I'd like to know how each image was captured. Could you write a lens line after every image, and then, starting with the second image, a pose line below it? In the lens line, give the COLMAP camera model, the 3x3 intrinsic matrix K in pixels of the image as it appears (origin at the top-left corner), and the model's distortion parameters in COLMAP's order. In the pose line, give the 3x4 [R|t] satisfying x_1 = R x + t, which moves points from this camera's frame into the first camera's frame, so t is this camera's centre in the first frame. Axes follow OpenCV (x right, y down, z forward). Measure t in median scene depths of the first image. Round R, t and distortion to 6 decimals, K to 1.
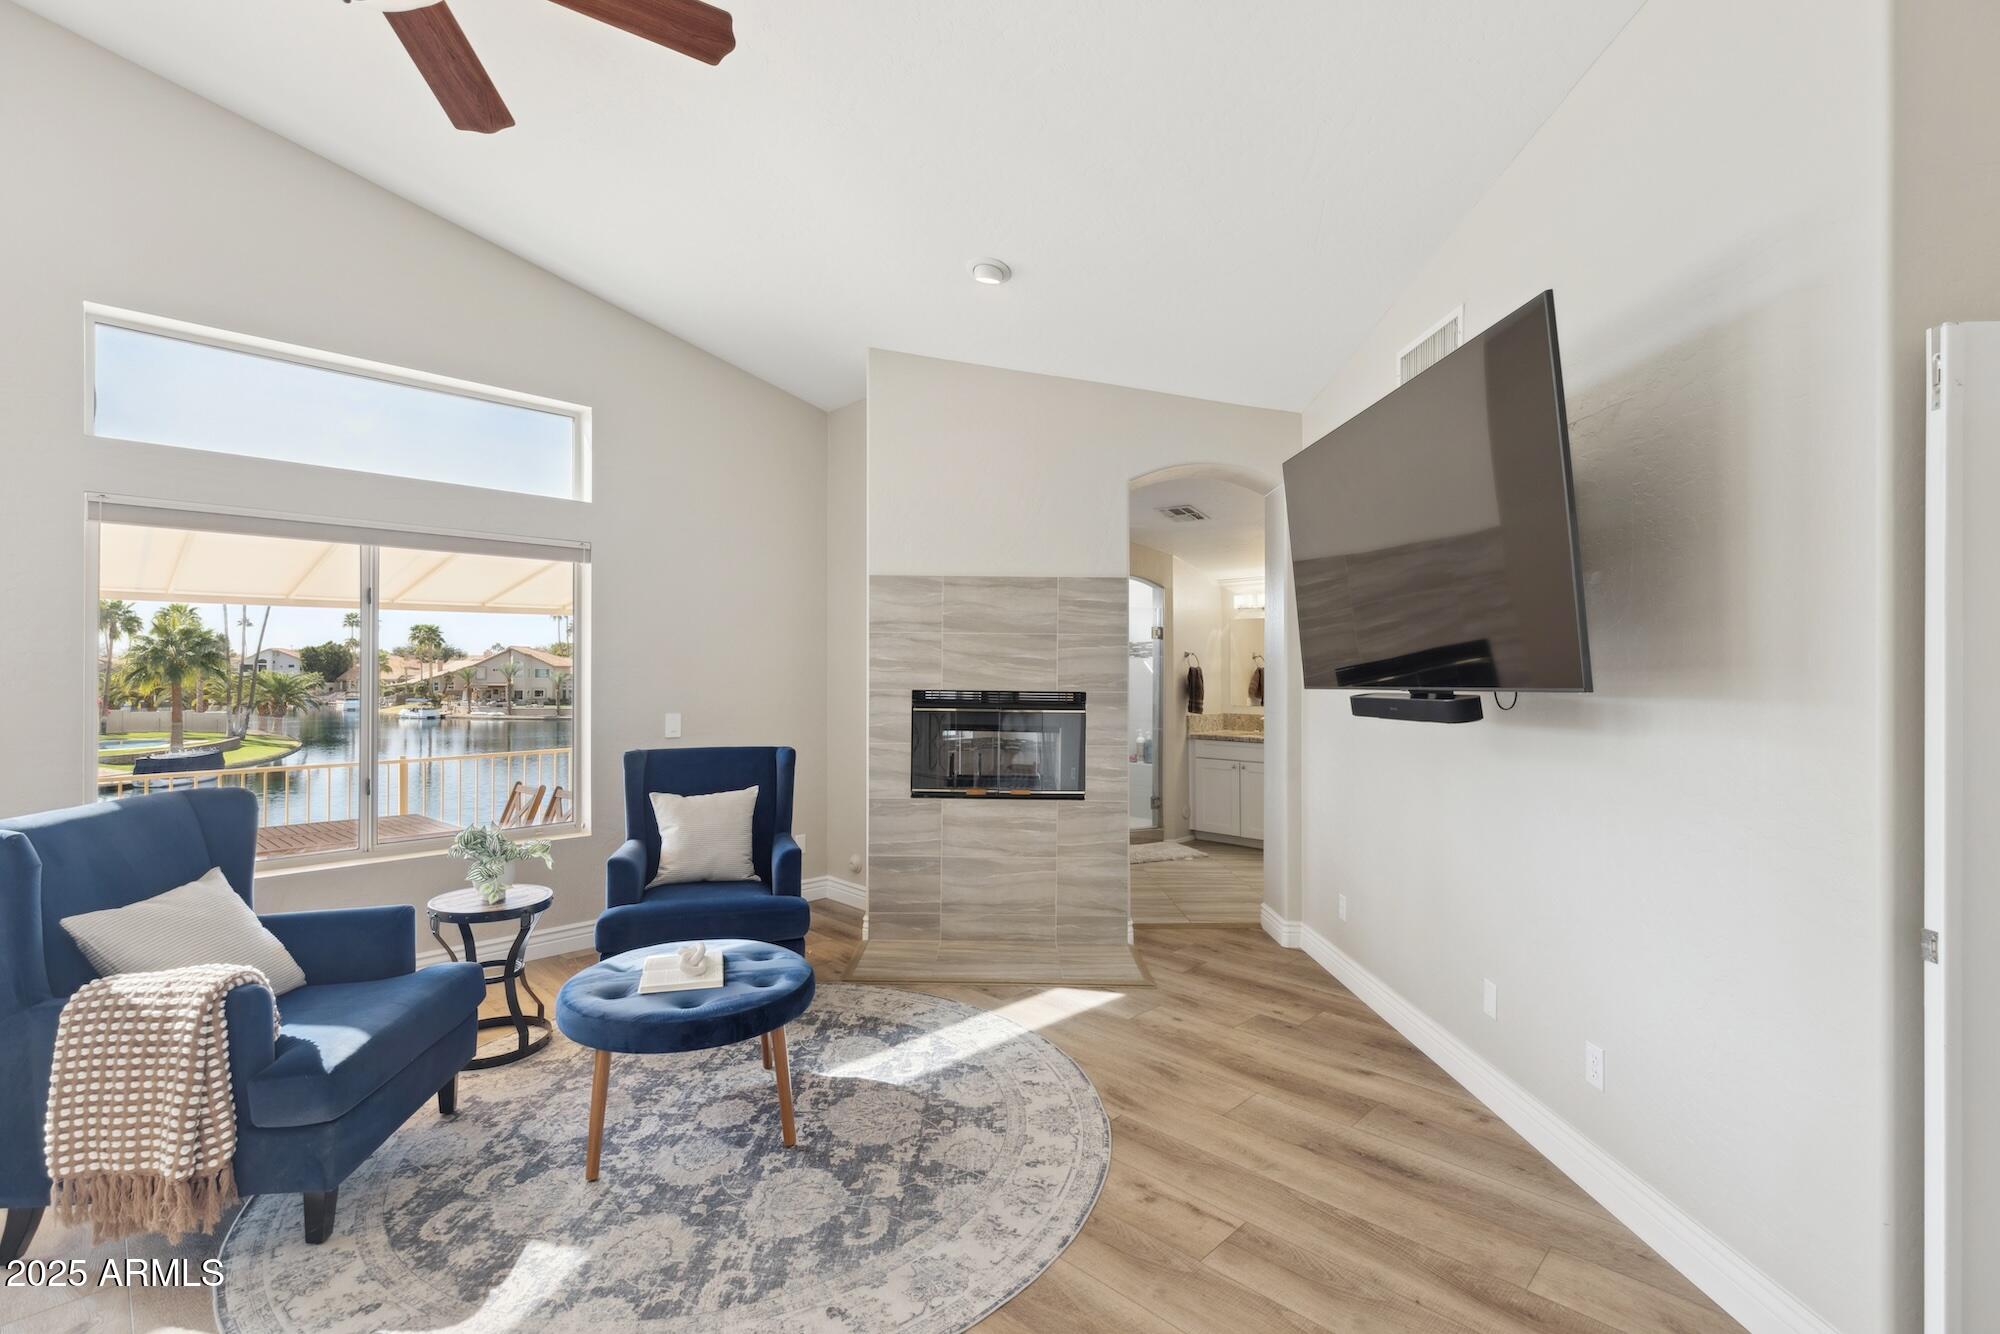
lens RADIAL K [[896.8, 0, 993.9], [0, 896.8, 659.1], [0, 0, 1]] dist [0.008083, -0.000337]
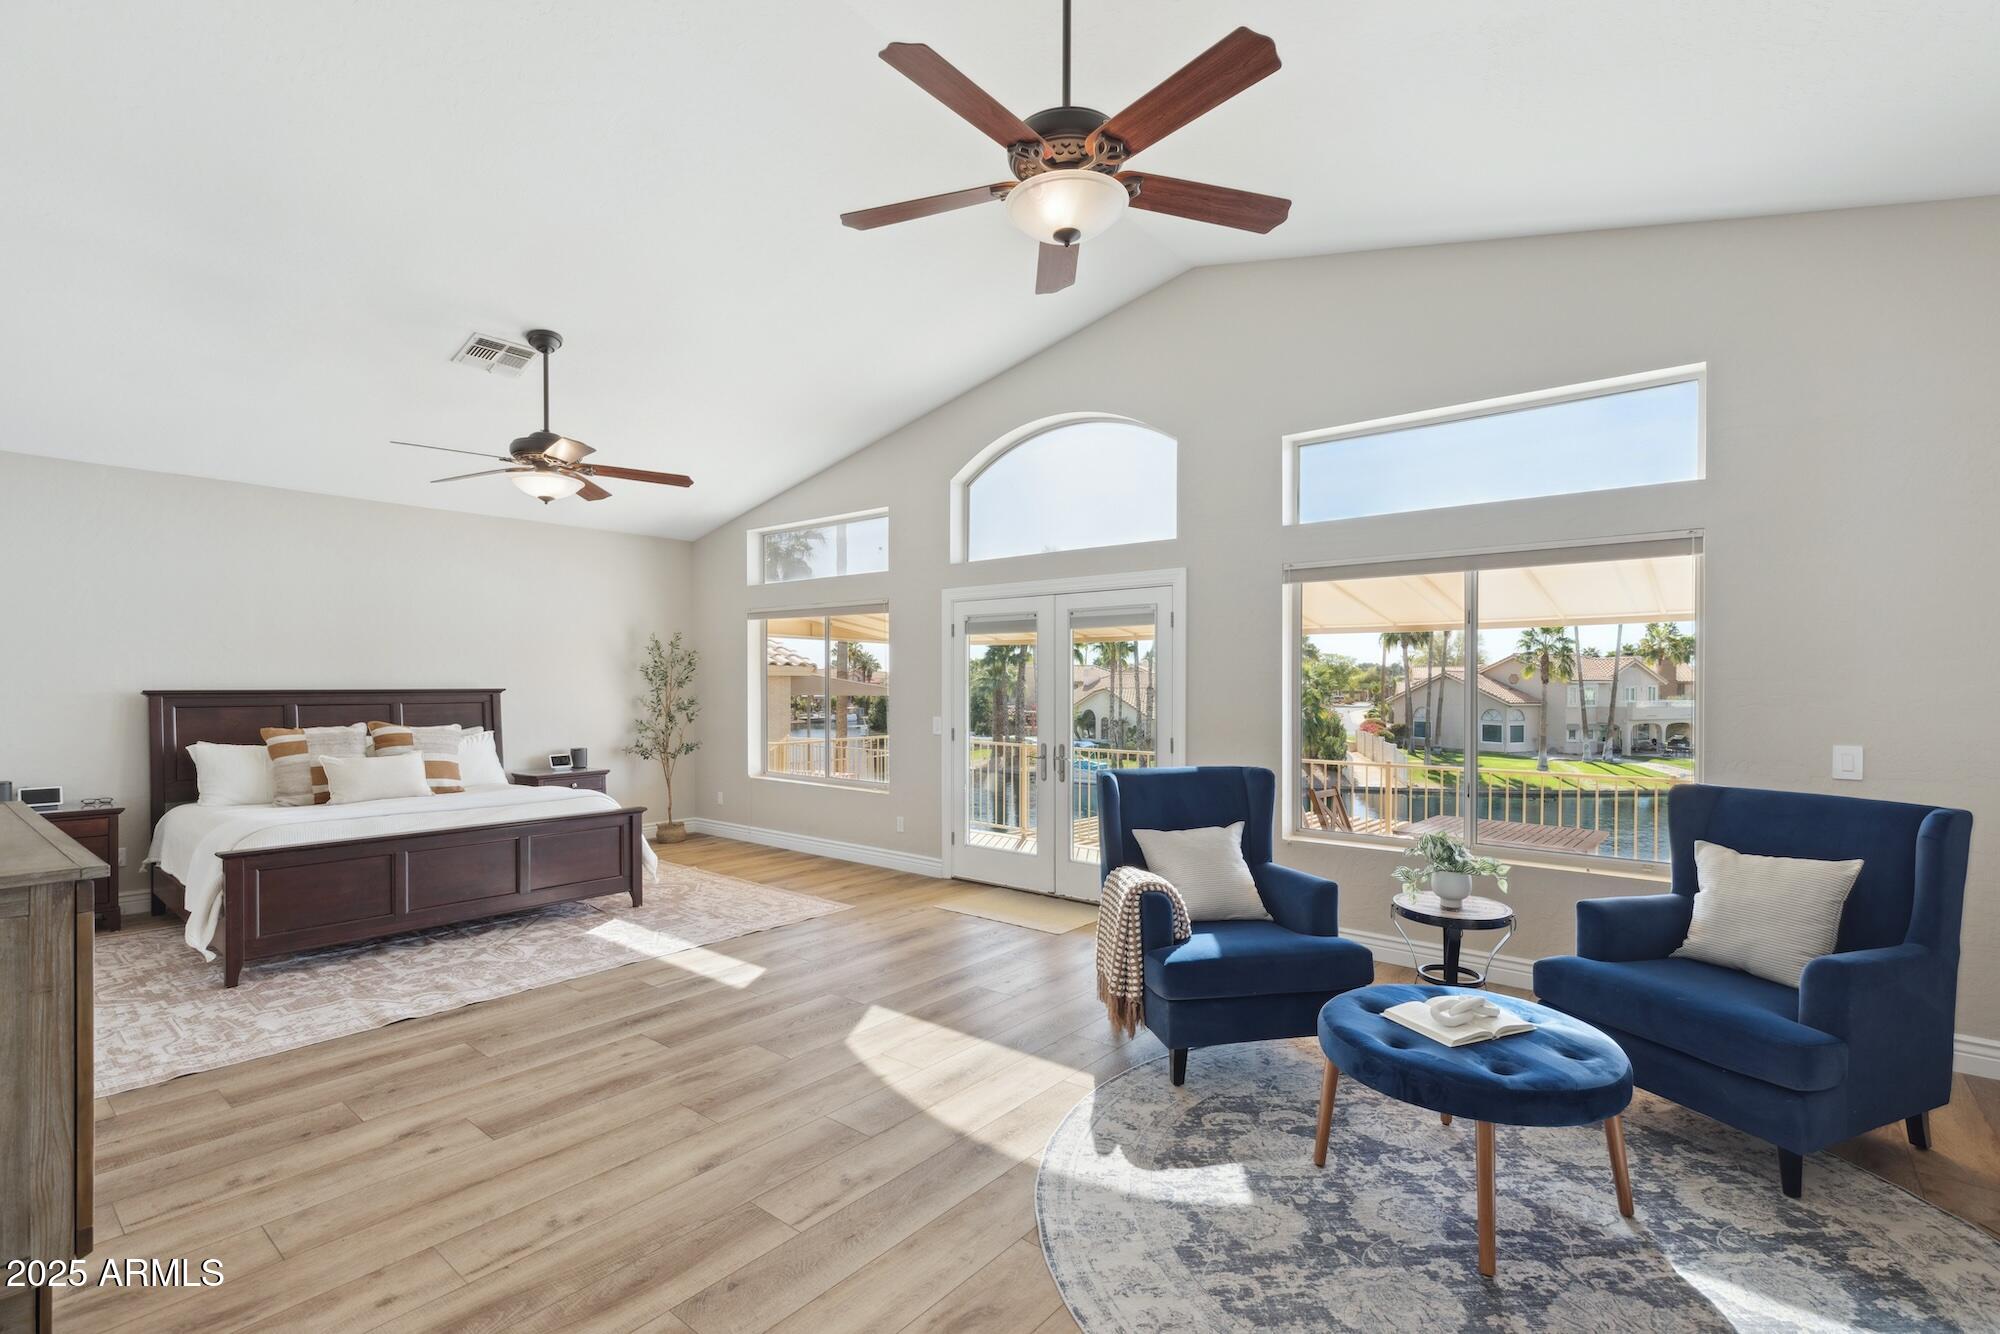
lens RADIAL K [[896.8, 0, 1002.6], [0, 896.8, 684.2], [0, 0, 1]] dist [0.008083, -0.000337]
pose [[0.099731, -0.000943, -0.995014, 0.301829], [0.012268, 0.999925, 0.000282, 0.004544], [0.994939, -0.012235, 0.099735, 0.280623]]
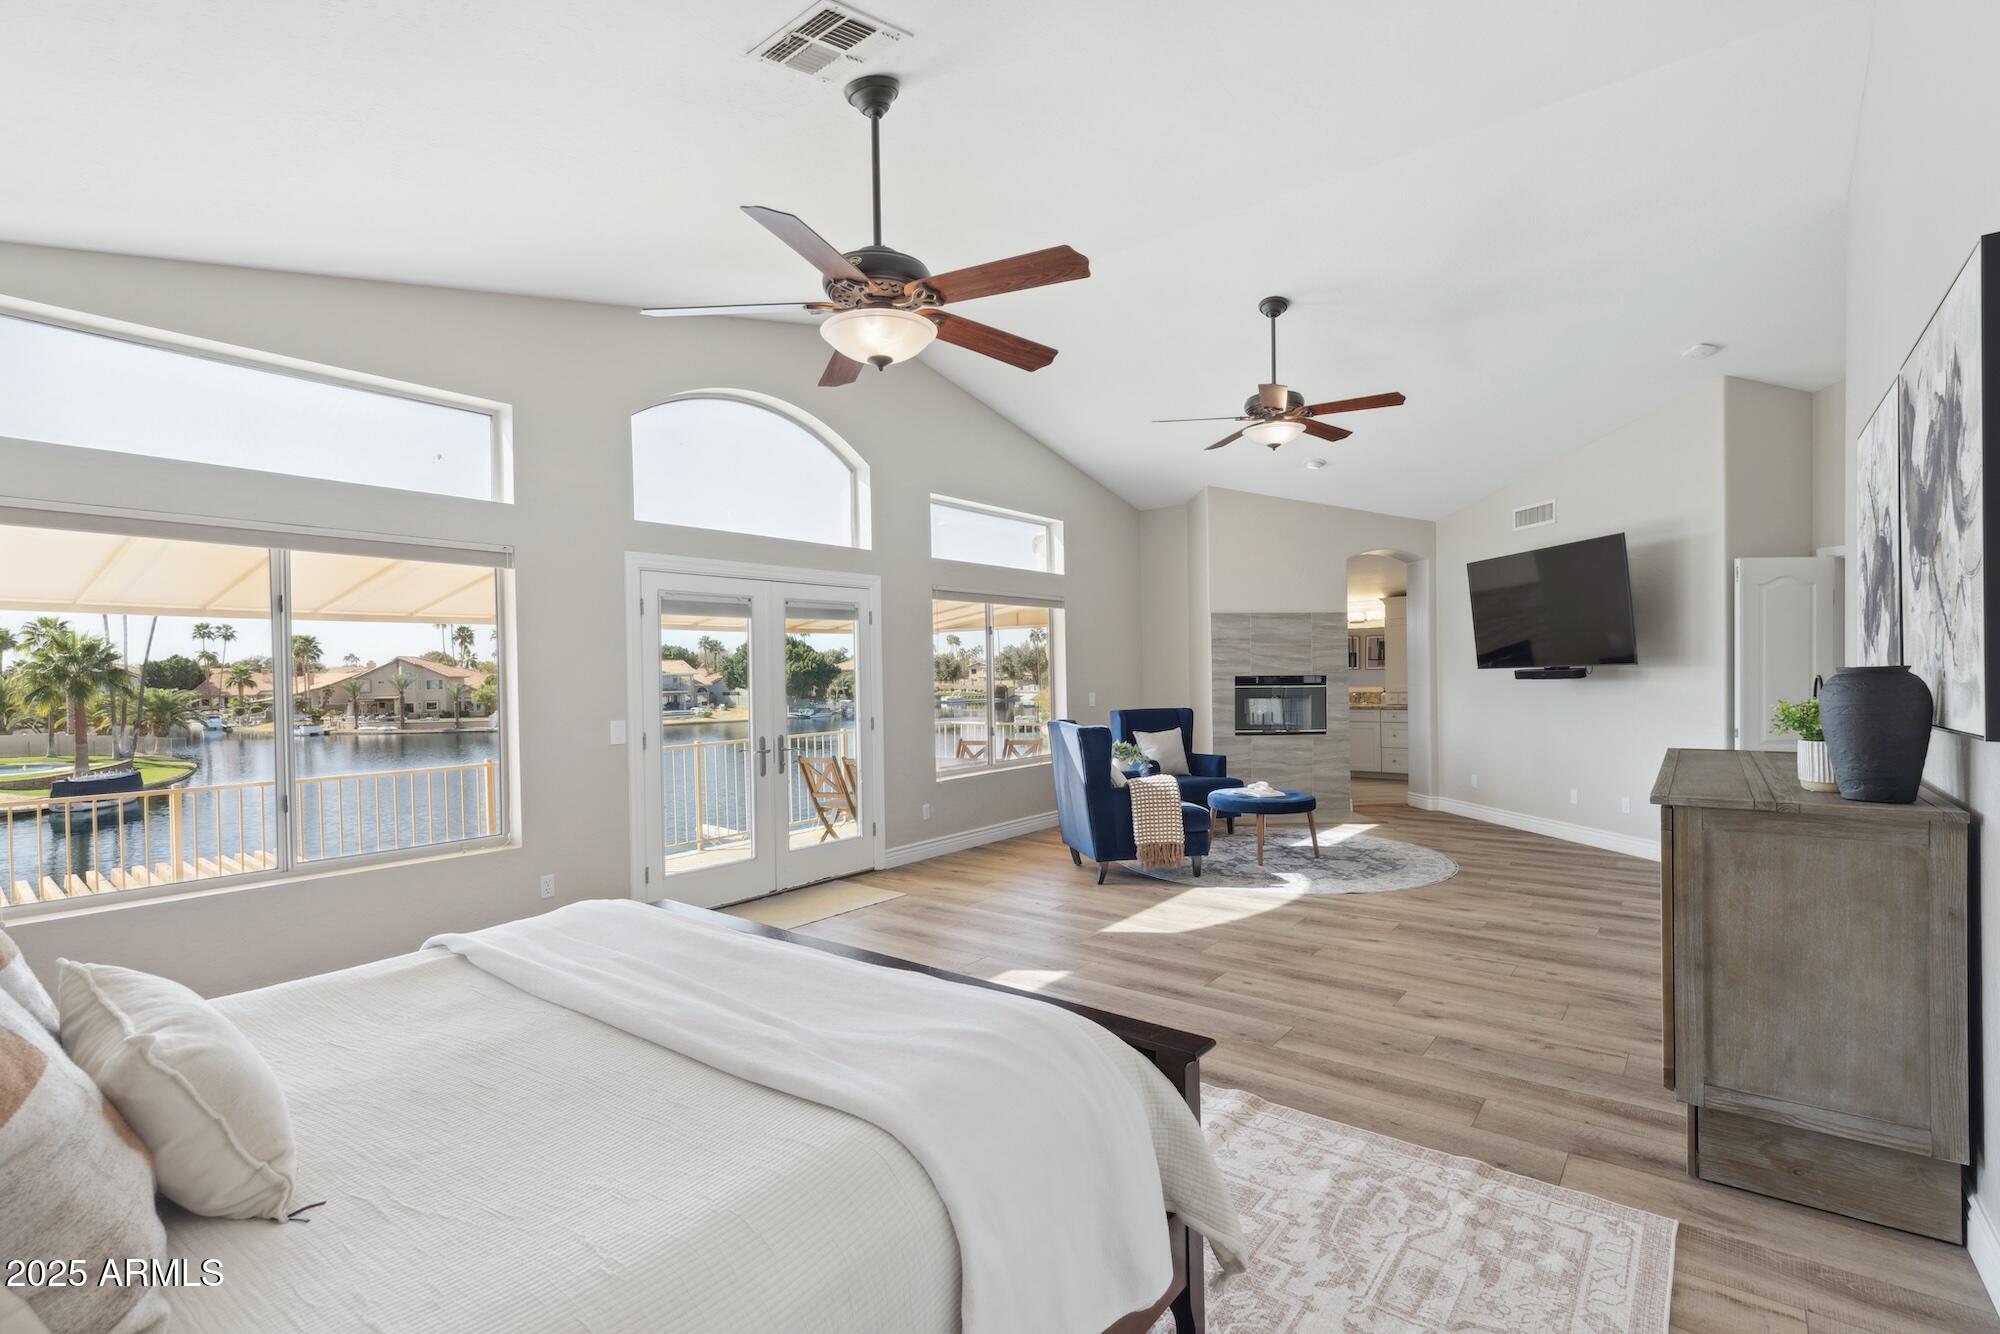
lens RADIAL K [[896.8, 0, 1001.3], [0, 896.8, 679.6], [0, 0, 1]] dist [0.008083, -0.000337]
pose [[0.993633, -0.020471, 0.110792, -0.764087], [0.018110, 0.999588, 0.022274, -0.007688], [-0.111202, -0.020126, 0.993594, -0.754487]]
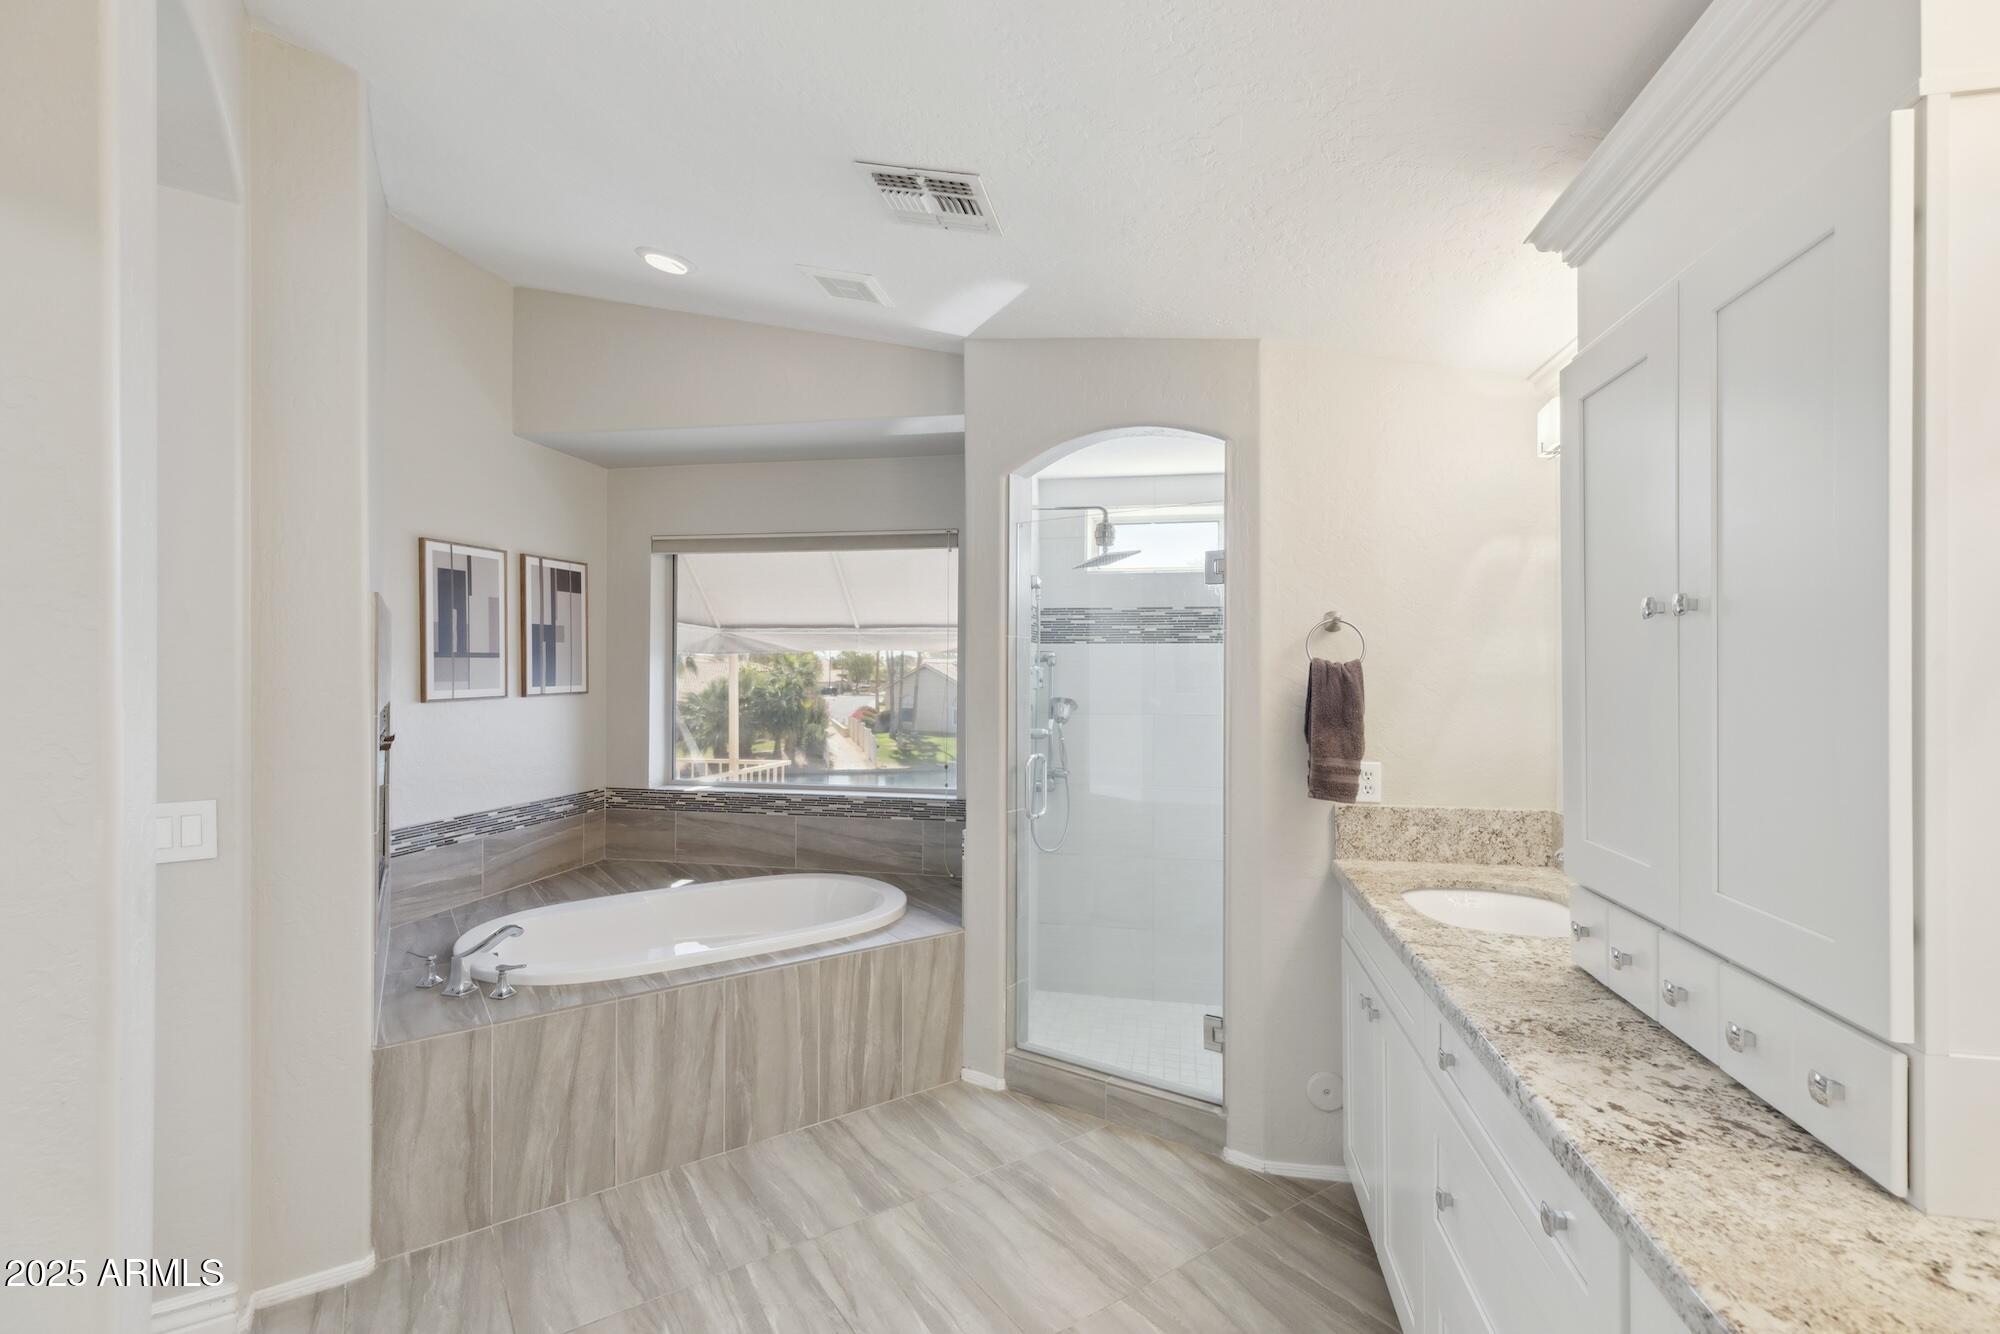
lens RADIAL K [[896.8, 0, 998.0], [0, 896.8, 671.5], [0, 0, 1]] dist [0.008083, -0.000337]
pose [[0.546597, -0.003261, -0.837389, 0.866493], [0.010277, 0.999943, 0.002814, 0.021121], [0.837333, -0.010144, 0.546599, 1.437801]]
